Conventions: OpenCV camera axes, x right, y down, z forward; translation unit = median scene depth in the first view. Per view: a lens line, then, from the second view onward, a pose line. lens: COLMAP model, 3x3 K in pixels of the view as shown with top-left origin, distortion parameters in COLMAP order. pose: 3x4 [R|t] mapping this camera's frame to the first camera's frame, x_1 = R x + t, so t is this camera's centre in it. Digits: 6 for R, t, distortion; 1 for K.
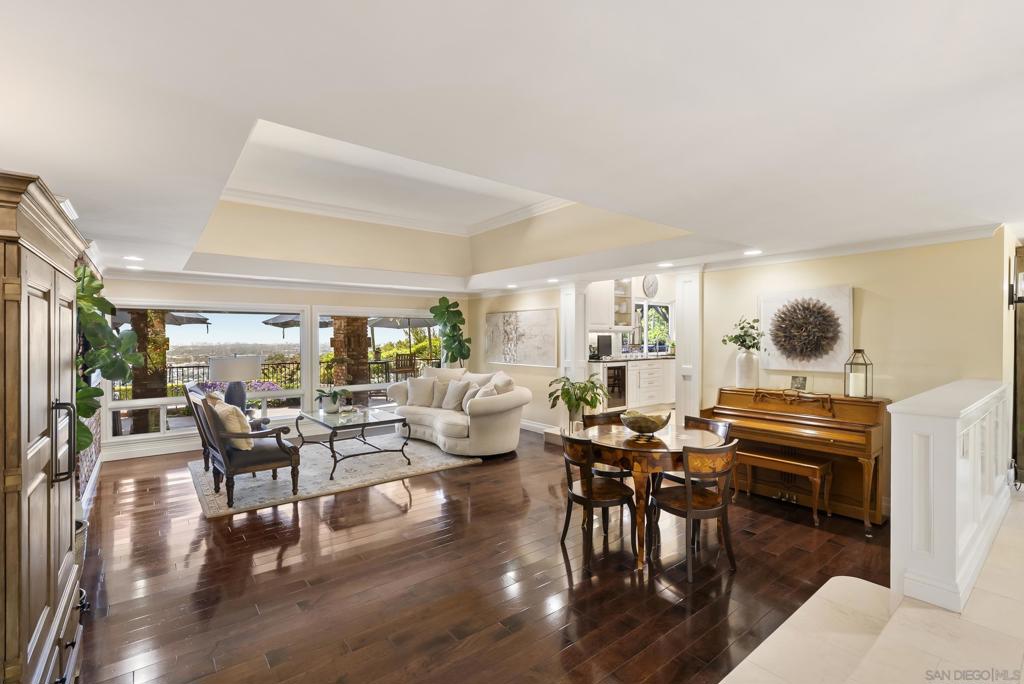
lens RADIAL K [[463.5, 0, 512.0], [0, 463.5, 341.5], [0, 0, 1]] dist [-0.003046, -0.001338]
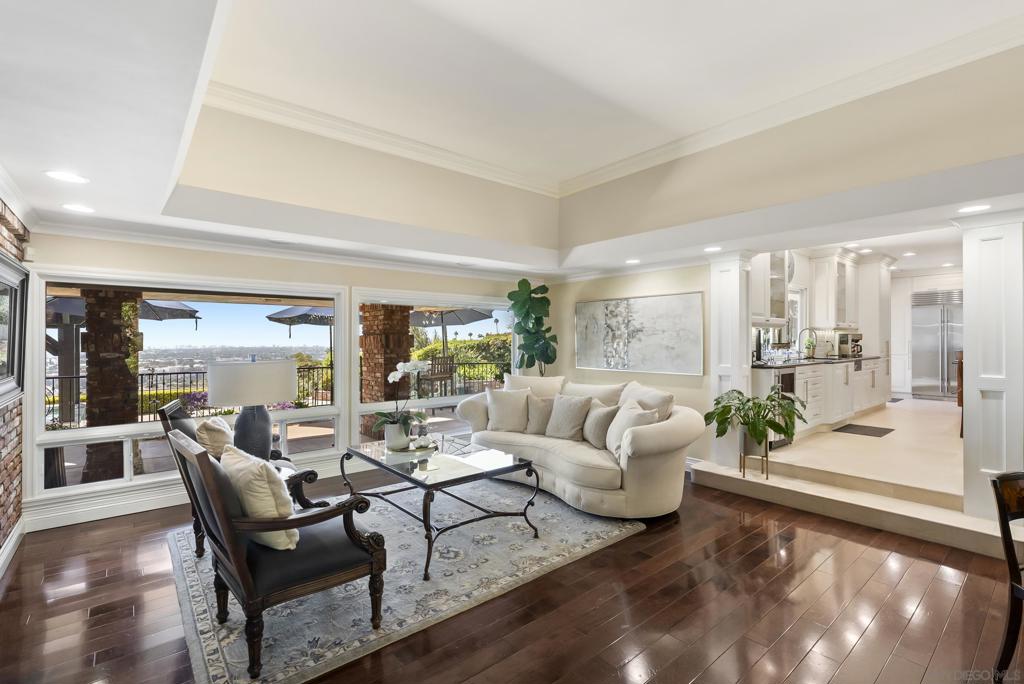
lens RADIAL K [[463.5, 0, 514.1], [0, 463.5, 339.6], [0, 0, 1]] dist [-0.003046, -0.001338]
pose [[0.999669, 0.000493, 0.025705, -0.220768], [-0.000219, 0.999943, -0.010657, 0.009440], [-0.025709, 0.010648, 0.999613, 0.319564]]
